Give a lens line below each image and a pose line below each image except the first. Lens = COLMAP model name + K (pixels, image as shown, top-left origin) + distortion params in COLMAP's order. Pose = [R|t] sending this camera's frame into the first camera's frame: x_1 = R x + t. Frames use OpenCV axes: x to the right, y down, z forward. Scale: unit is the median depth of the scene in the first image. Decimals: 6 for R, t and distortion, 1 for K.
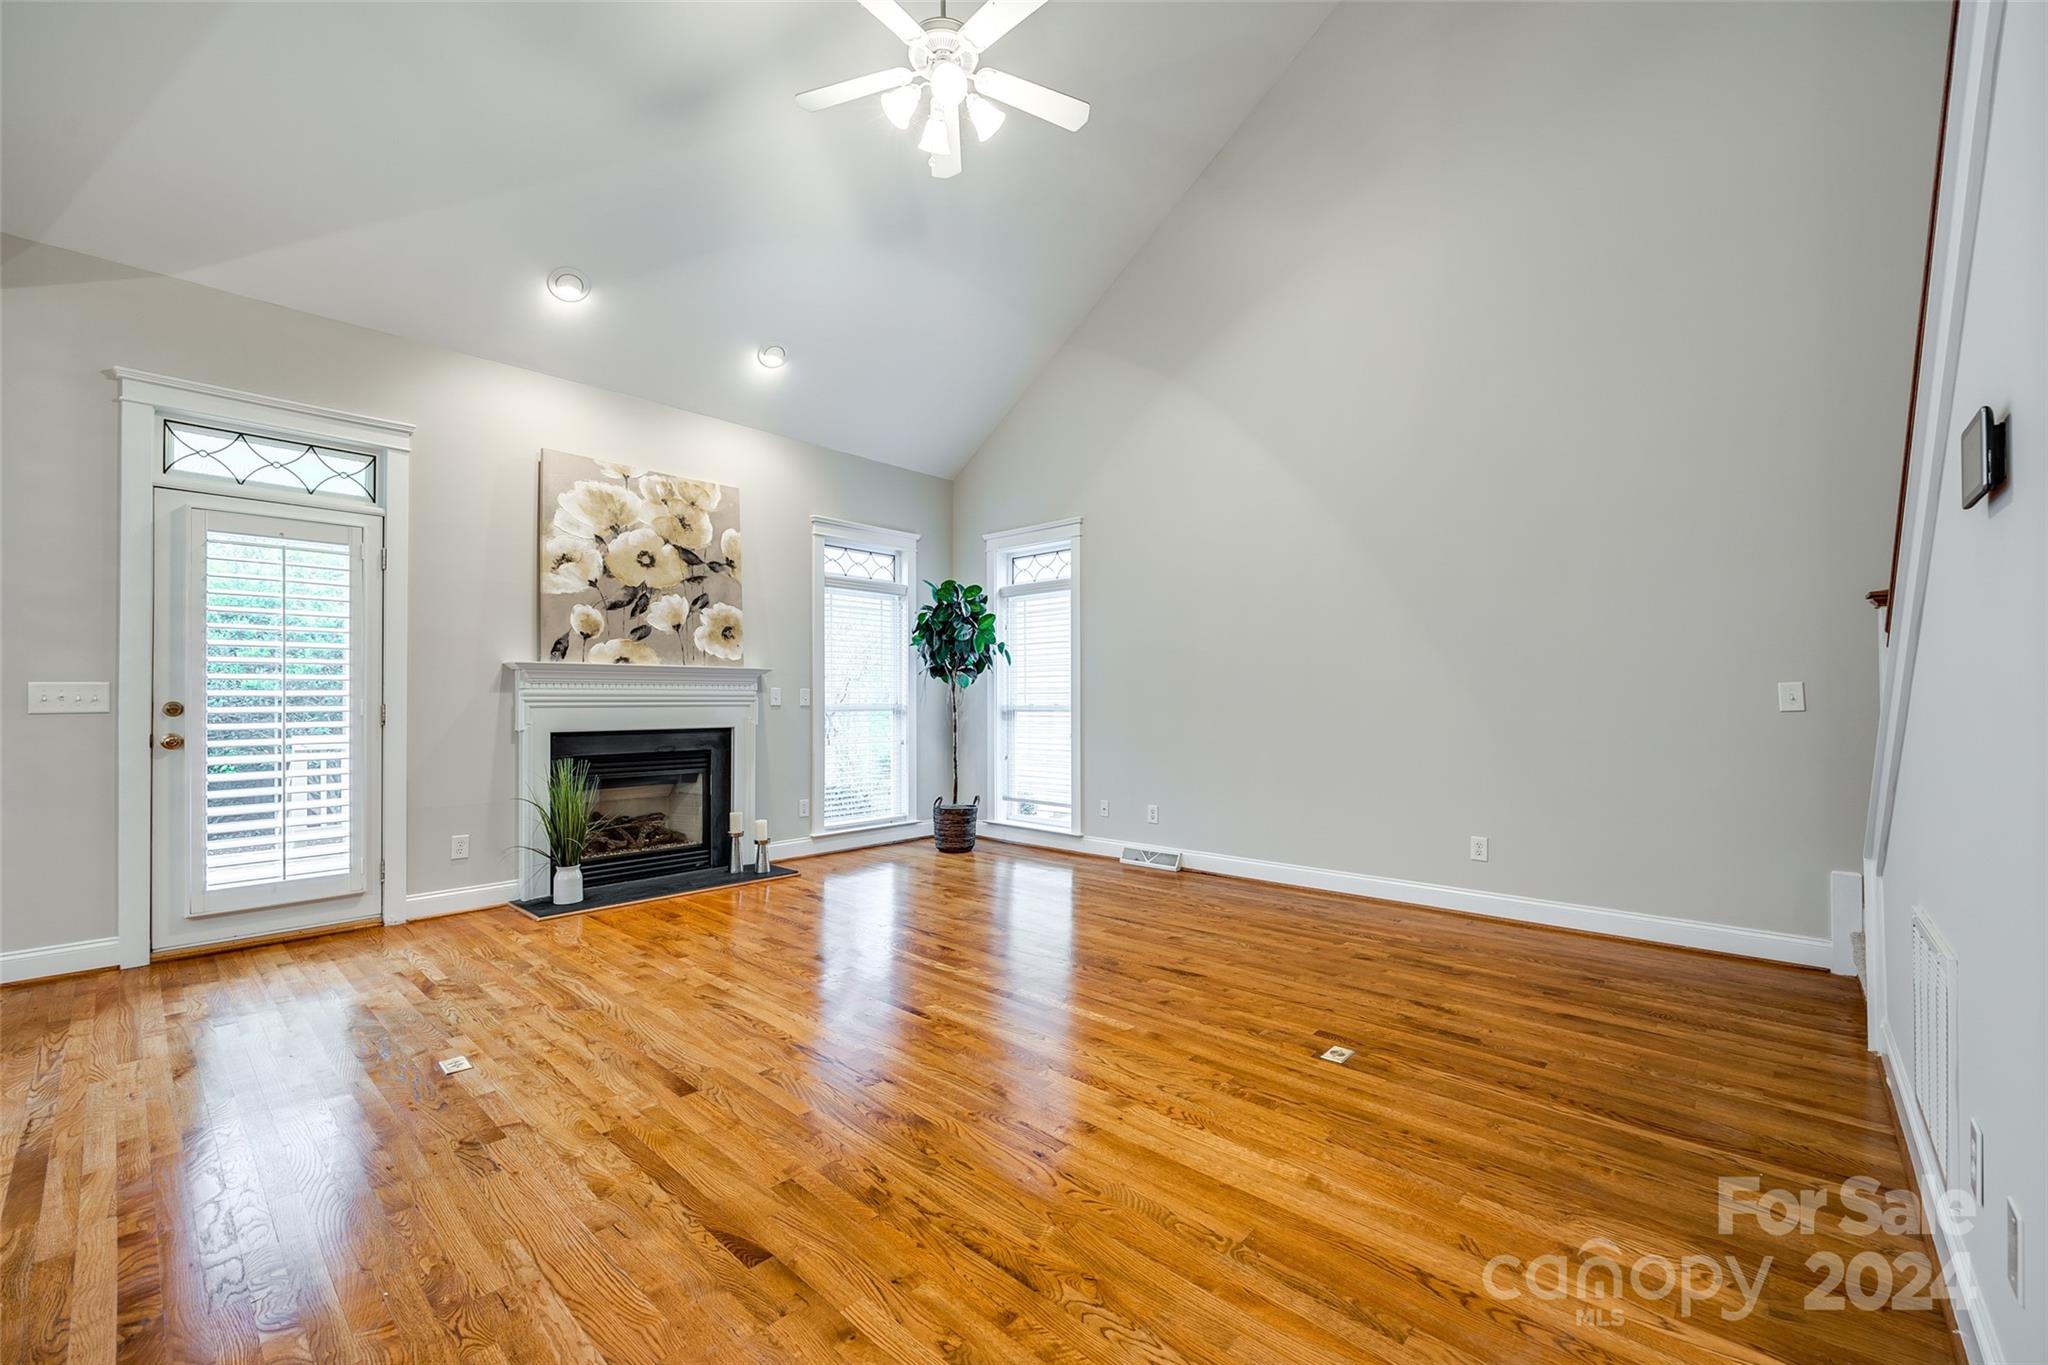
lens RADIAL K [[830.1, 0, 1025.1], [0, 830.1, 693.4], [0, 0, 1]] dist [-0.000222, 0.000265]
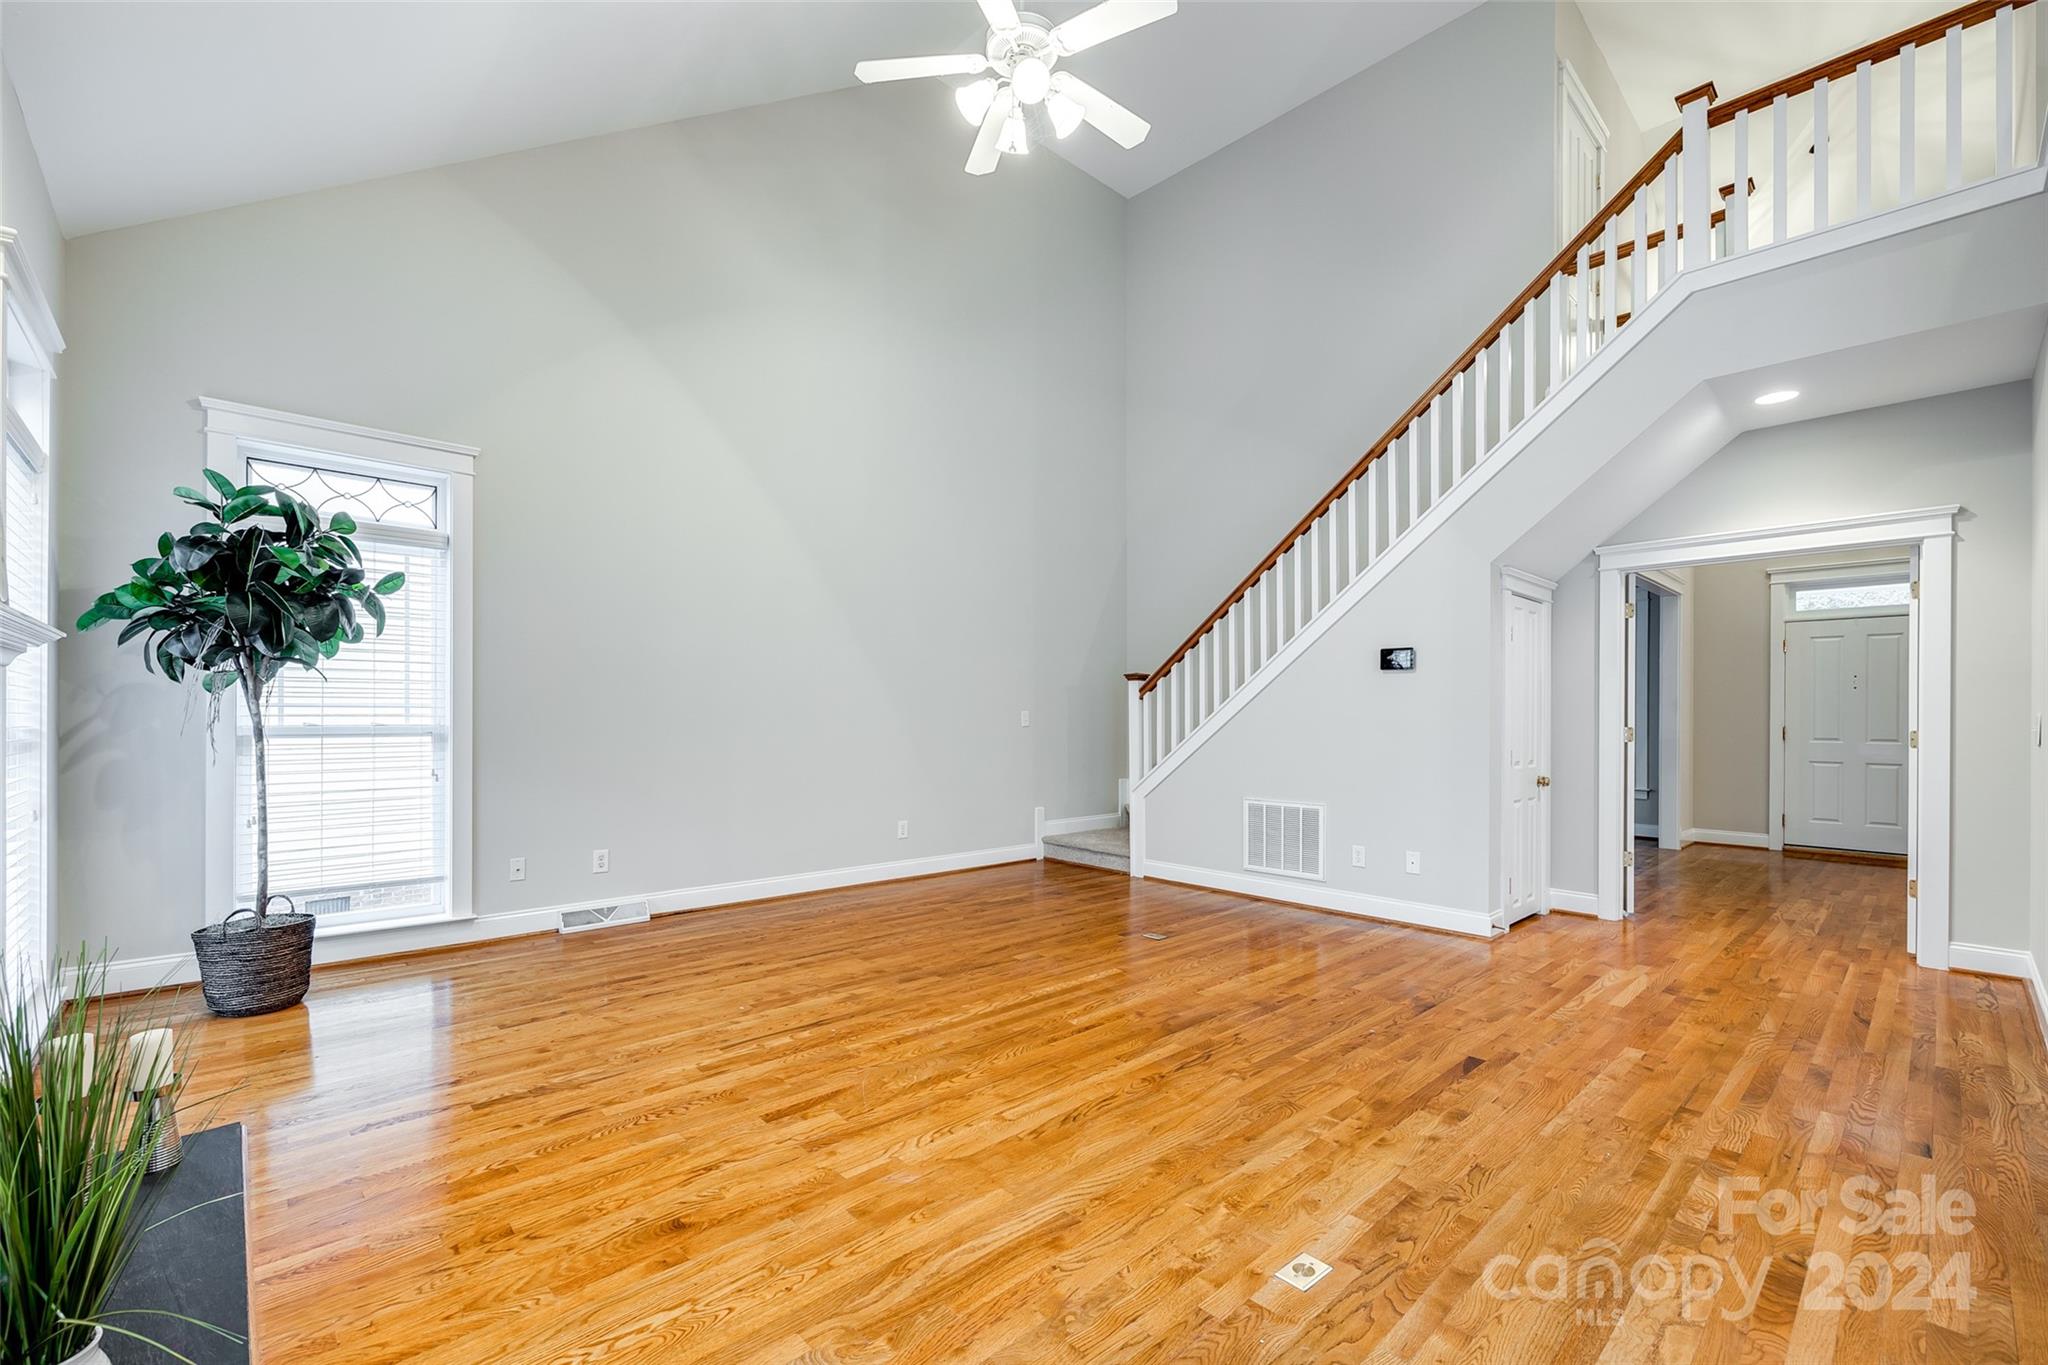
lens RADIAL K [[846.0, 0, 1020.0], [0, 846.0, 717.1], [0, 0, 1]] dist [-0.001032, 0.000006]
pose [[0.085607, 0.002464, 0.996326, -0.712472], [-0.015438, 0.999880, -0.001146, 0.001062], [-0.996209, -0.015283, 0.085635, 0.603066]]
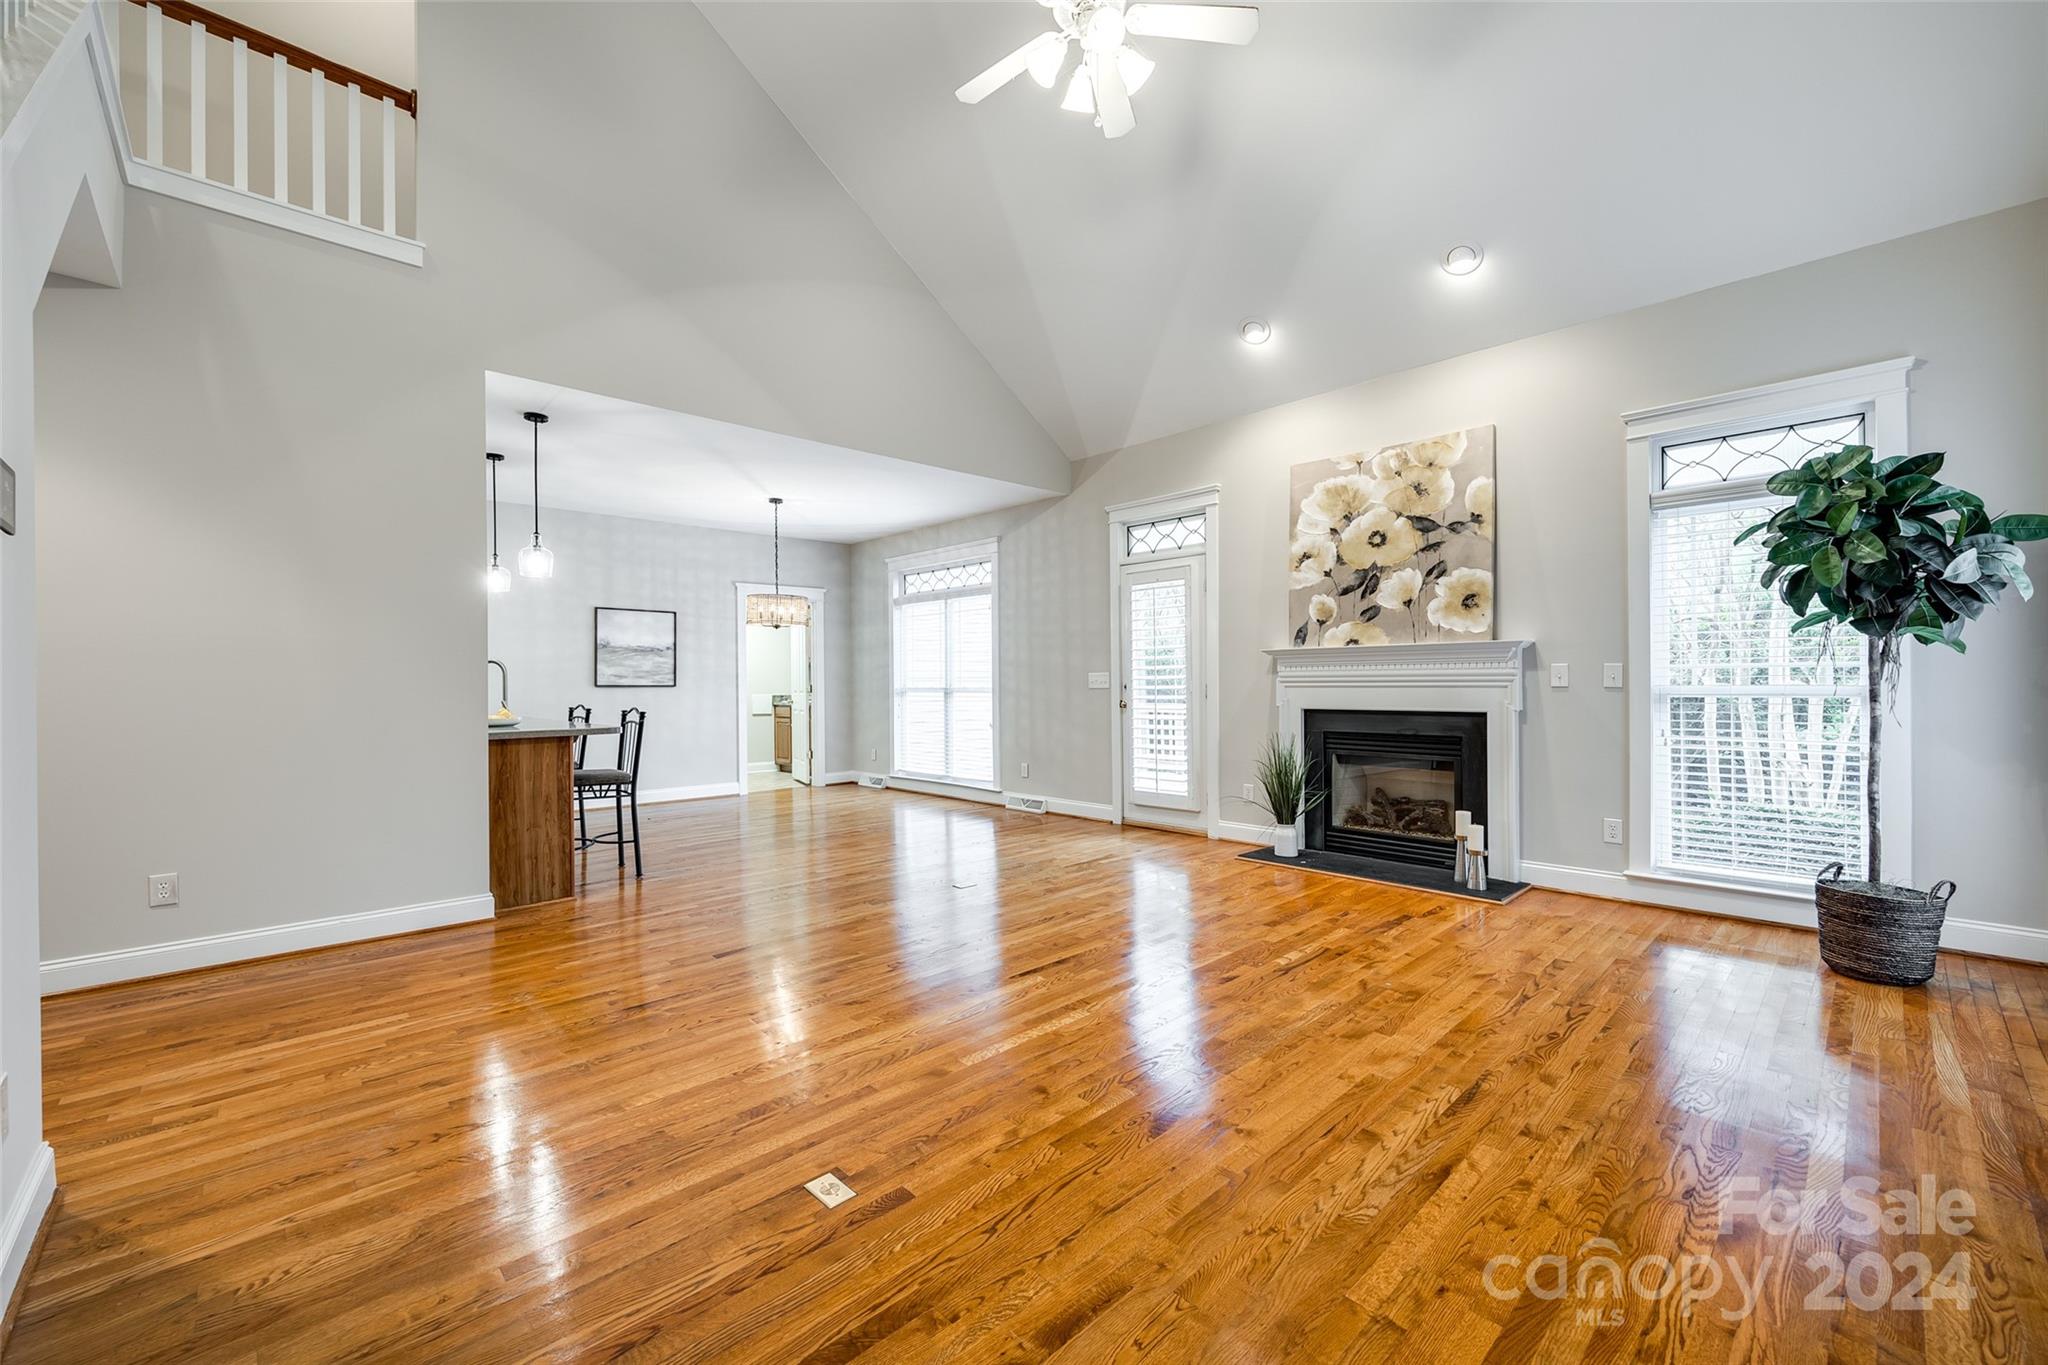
lens RADIAL K [[830.1, 0, 1024.0], [0, 830.1, 682.5], [0, 0, 1]] dist [-0.001803, -0.000099]
pose [[-0.074438, 0.002711, -0.997222, 0.568238], [0.014344, 0.999896, 0.001648, 0.002630], [0.997122, -0.014182, -0.074469, 0.652019]]
